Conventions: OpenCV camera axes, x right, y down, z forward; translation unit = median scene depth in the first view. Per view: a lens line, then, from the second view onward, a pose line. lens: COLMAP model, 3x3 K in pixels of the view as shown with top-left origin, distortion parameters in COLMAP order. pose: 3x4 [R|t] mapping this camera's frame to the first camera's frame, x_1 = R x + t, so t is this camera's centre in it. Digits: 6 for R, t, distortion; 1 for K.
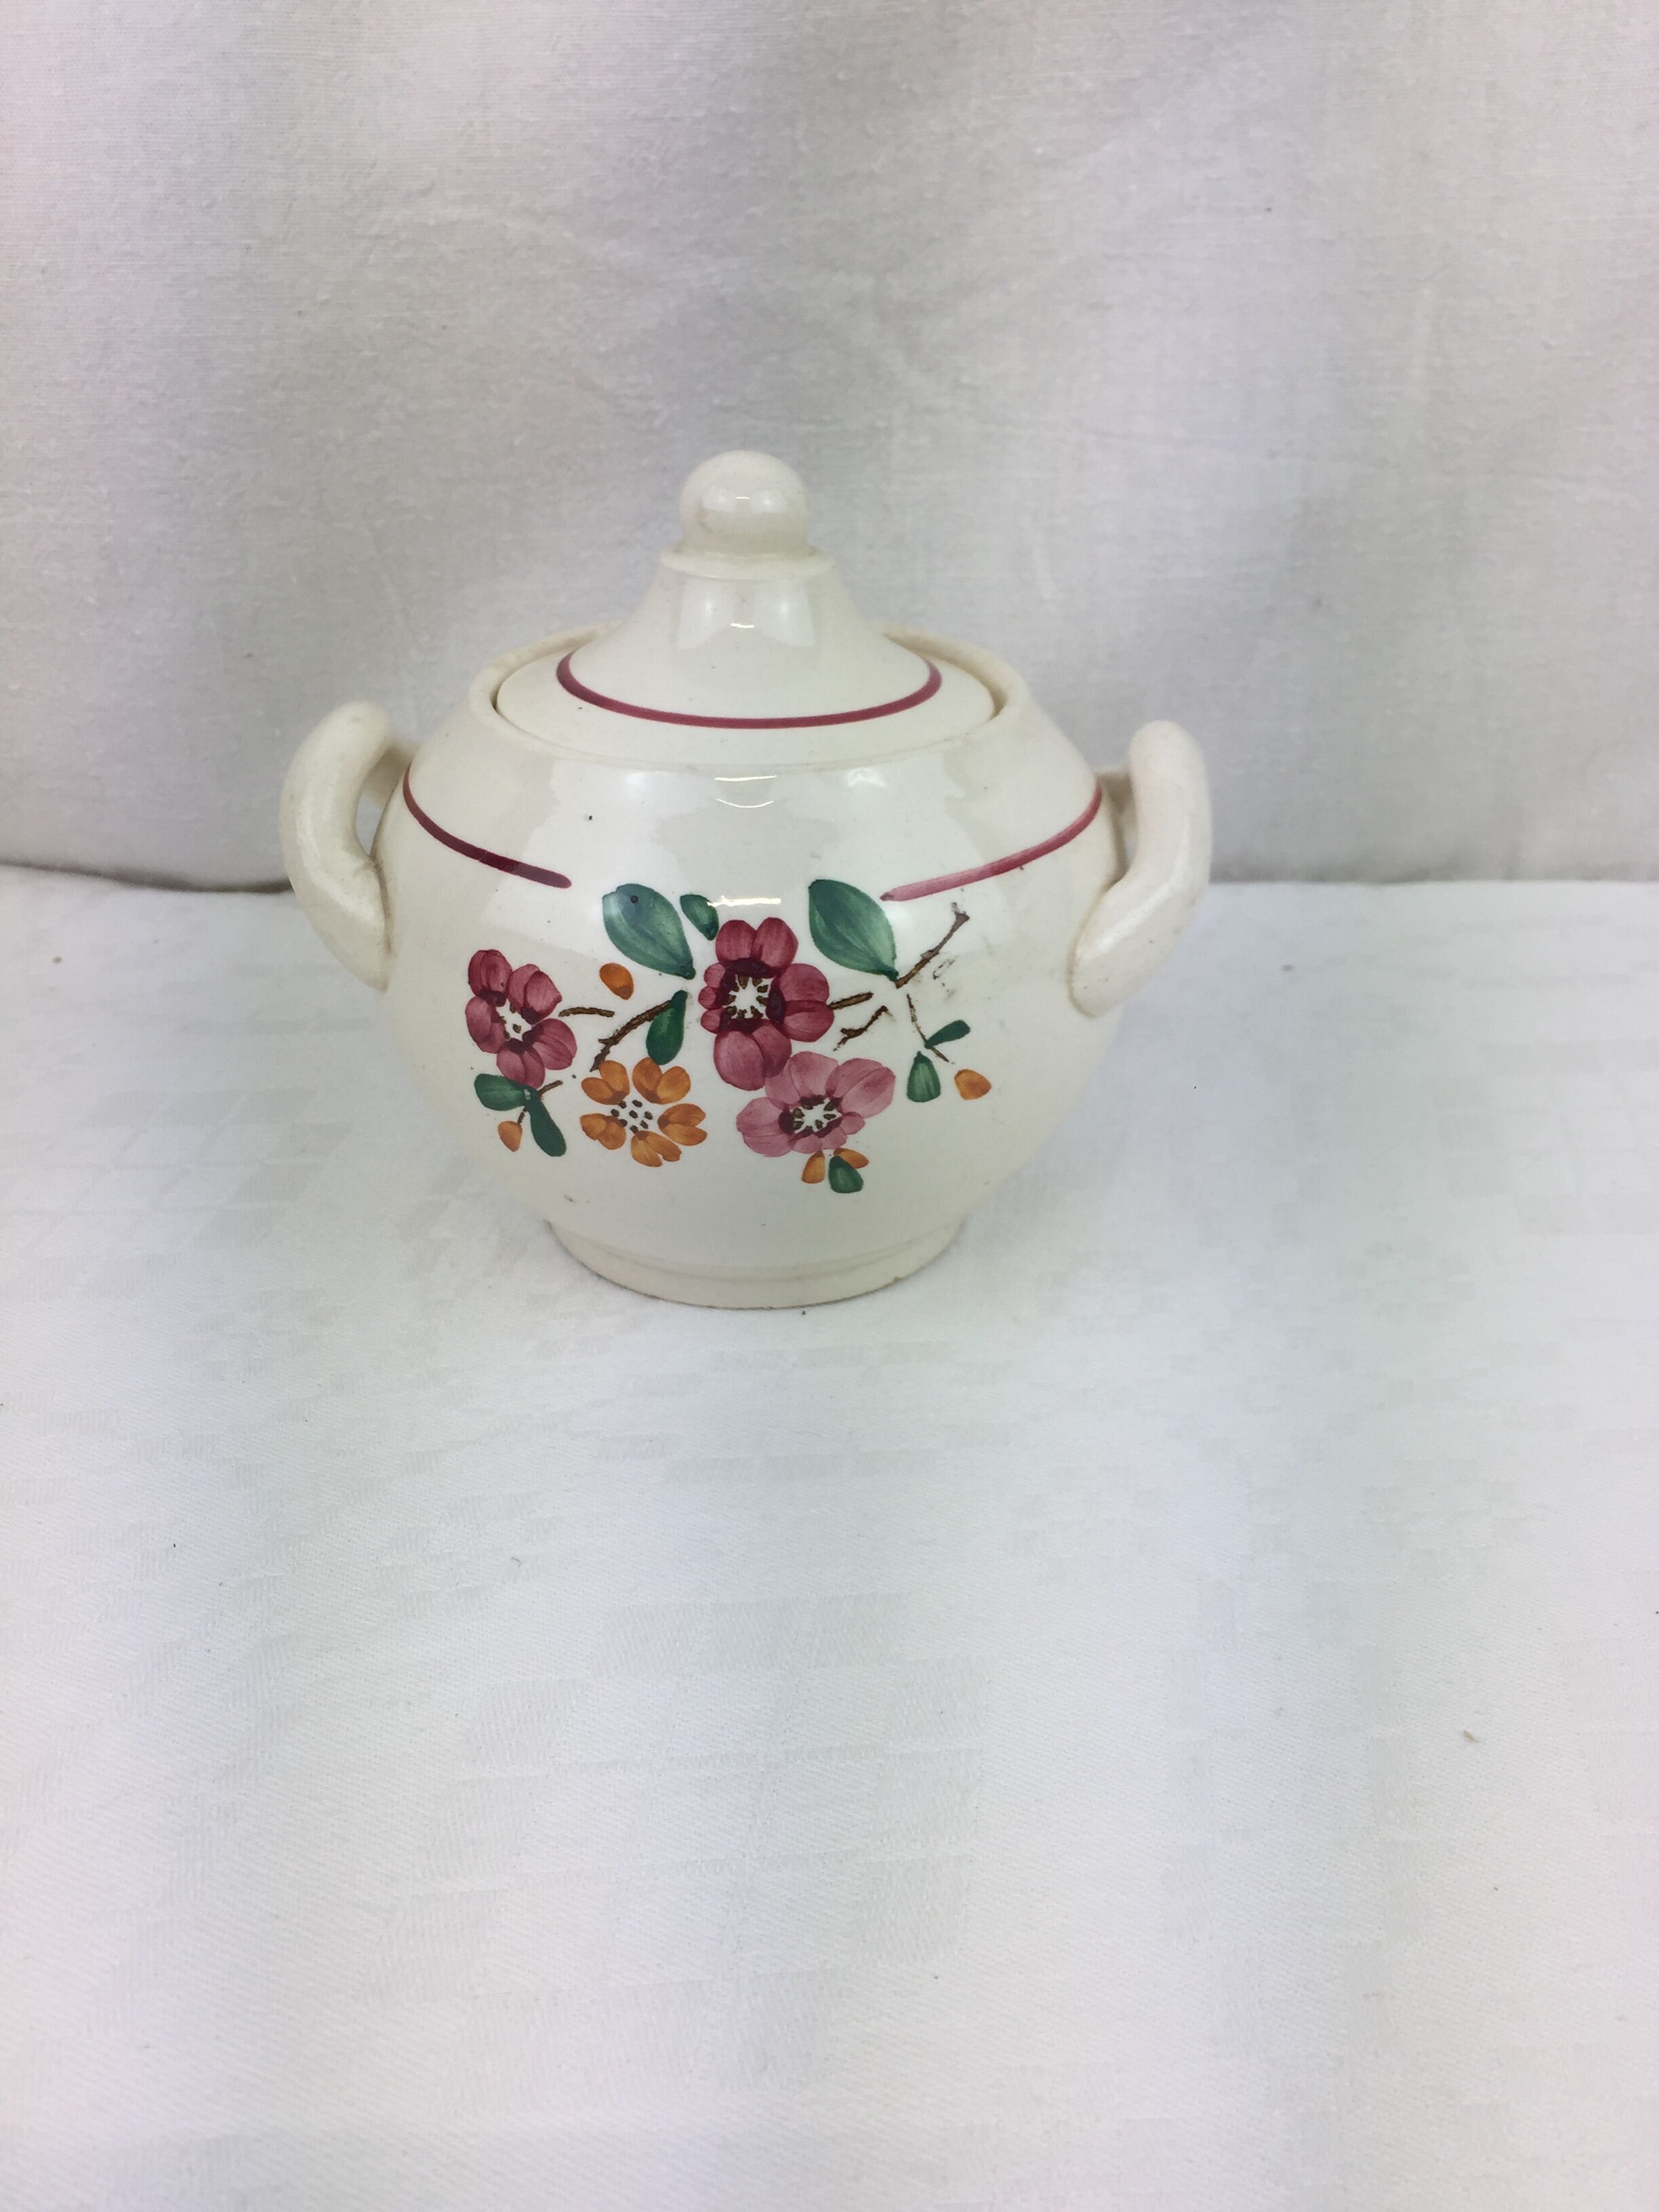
lens RADIAL K [[1878.3, 0, 862.6], [0, 1878.3, 1300.3], [0, 0, 1]] dist [0.002391, -0.005141]
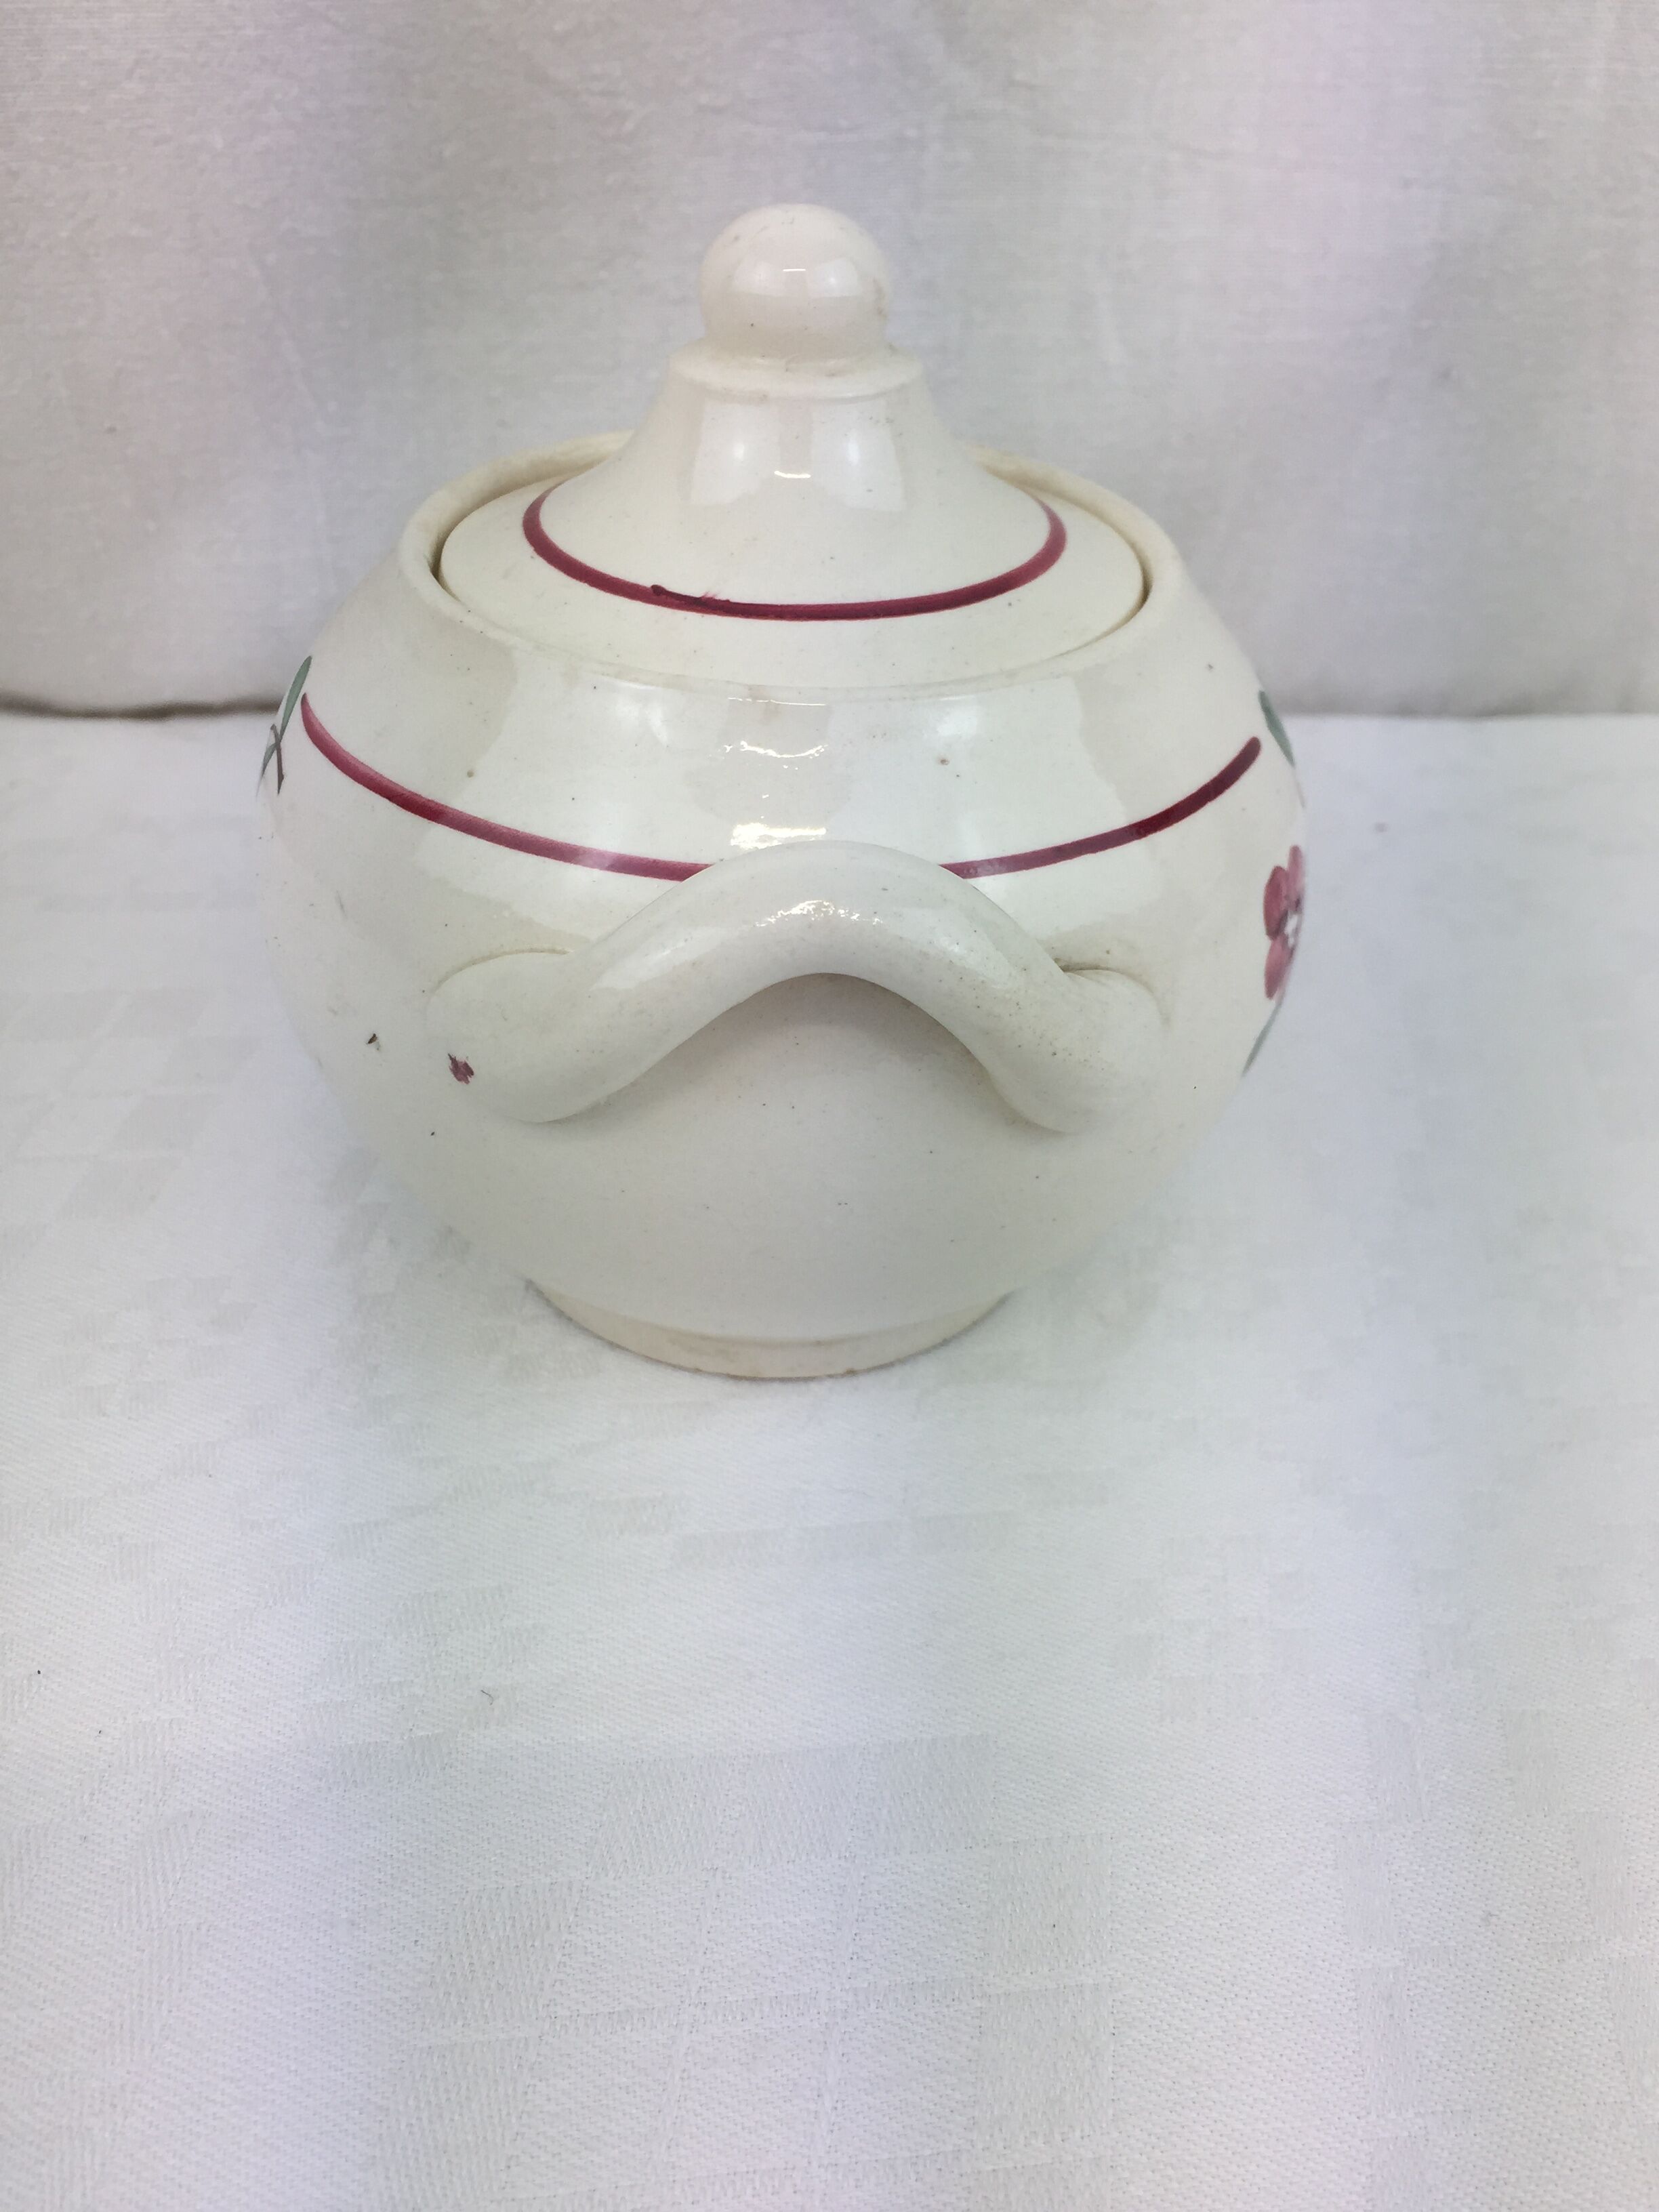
lens RADIAL K [[1882.9, 0, 828.6], [0, 1882.9, 1268.4], [0, 0, 1]] dist [0.050082, -0.098411]
pose [[0.999756, 0.002261, 0.021955, -0.041691], [-0.004529, 0.994588, 0.103800, -0.077409], [-0.021602, -0.103874, 0.994356, 0.166971]]
